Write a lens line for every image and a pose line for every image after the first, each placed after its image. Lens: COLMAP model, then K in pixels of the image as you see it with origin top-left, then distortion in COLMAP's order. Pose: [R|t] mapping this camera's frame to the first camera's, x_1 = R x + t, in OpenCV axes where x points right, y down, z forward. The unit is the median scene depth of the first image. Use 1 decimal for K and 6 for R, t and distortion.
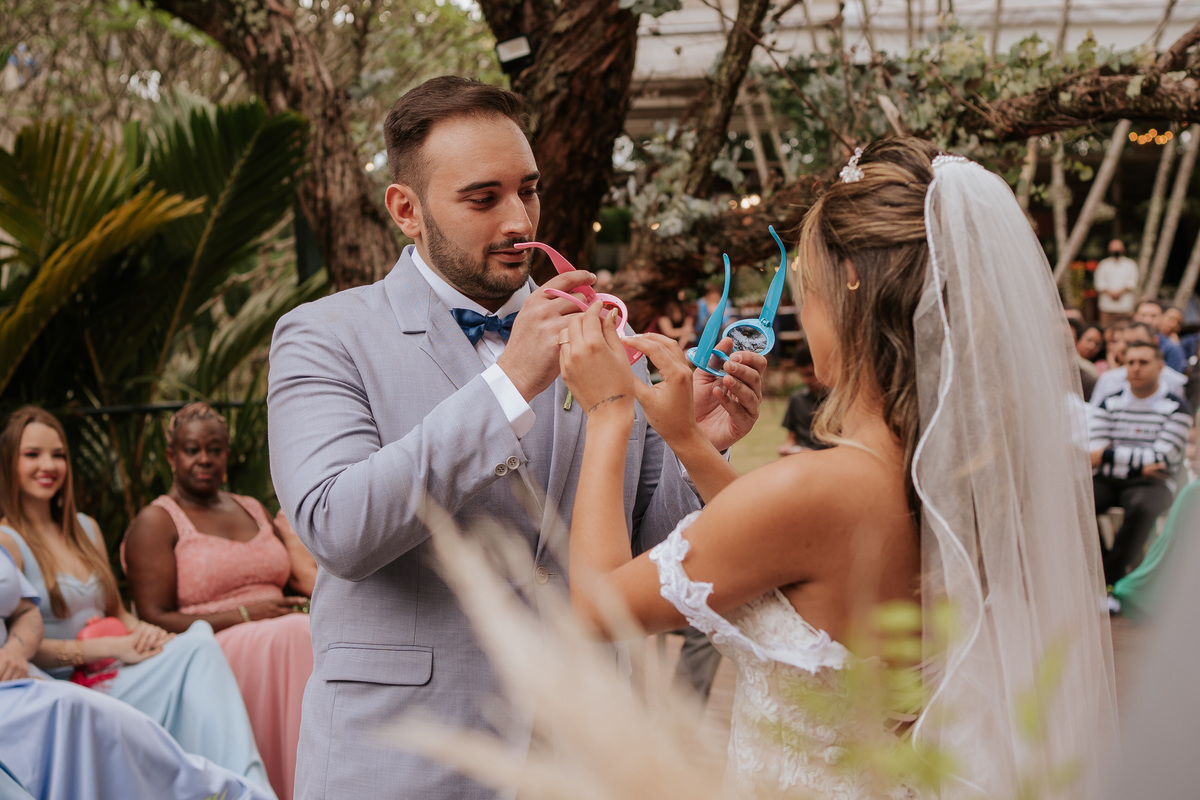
lens RADIAL K [[1871.2, 0, 594.0], [0, 1871.2, 397.2], [0, 0, 1]] dist [-0.008421, 0.020113]
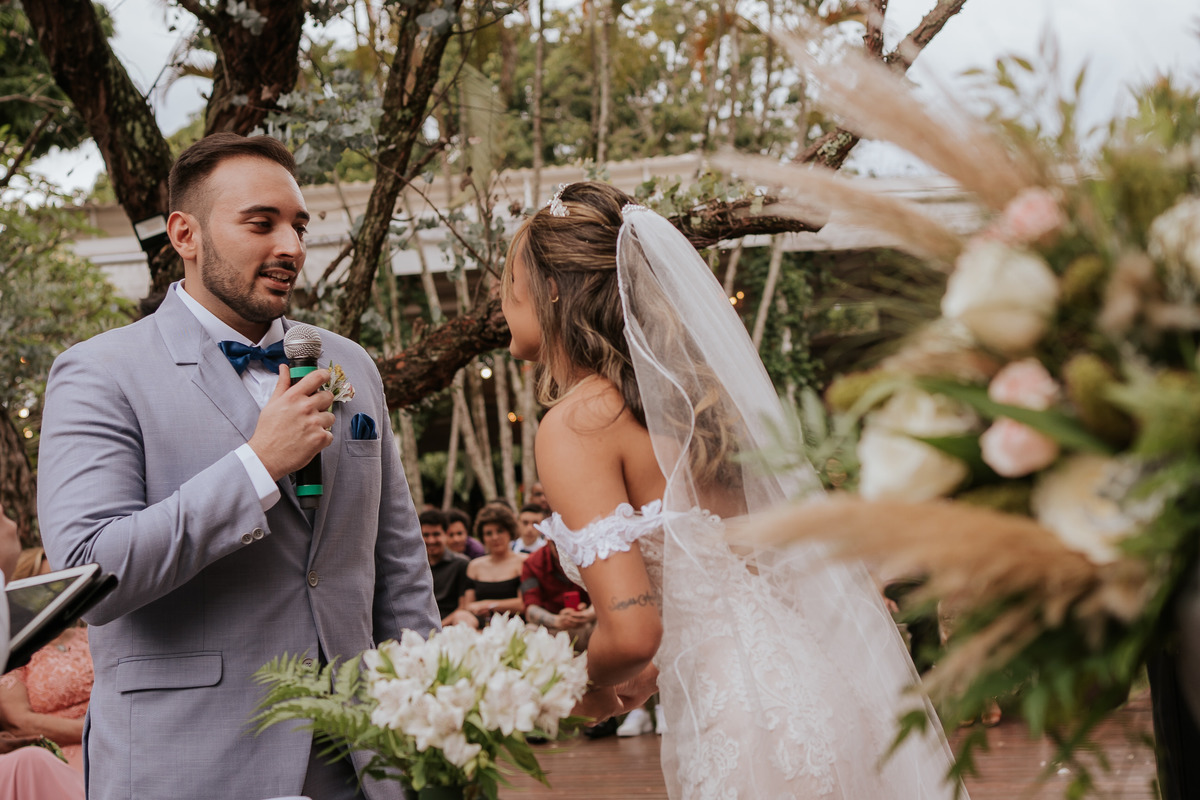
lens RADIAL K [[1871.6, 0, 603.4], [0, 1871.6, 401.8], [0, 0, 1]] dist [-0.023197, 0.111589]
pose [[0.965183, -0.061234, 0.254308, -0.071841], [0.091138, 0.990017, -0.107517, 0.047821], [-0.245185, 0.126951, 0.961128, -0.062724]]
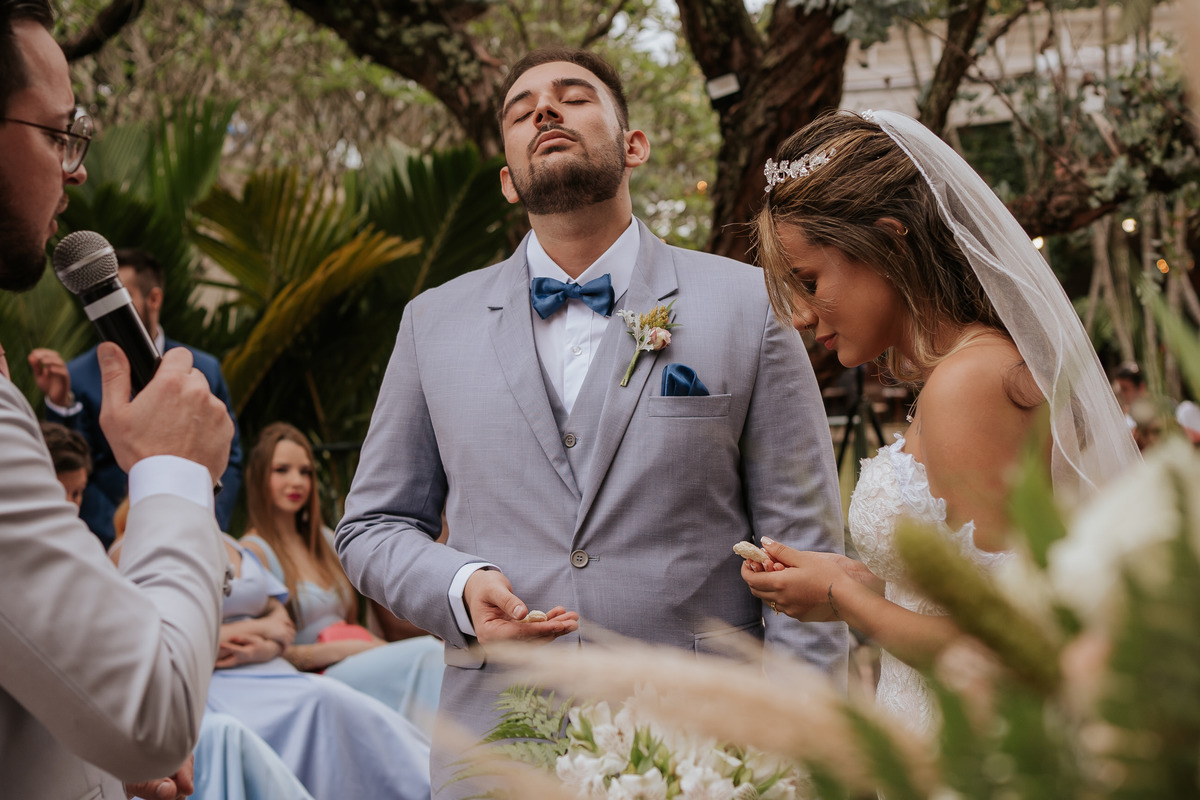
lens RADIAL K [[1871.6, 0, 603.4], [0, 1871.6, 401.8], [0, 0, 1]] dist [-0.023197, 0.111589]
pose [[0.995435, -0.007590, -0.095135, -0.011962], [0.004397, 0.999422, -0.033722, 0.021168], [0.095336, 0.033150, 0.994893, -0.020425]]
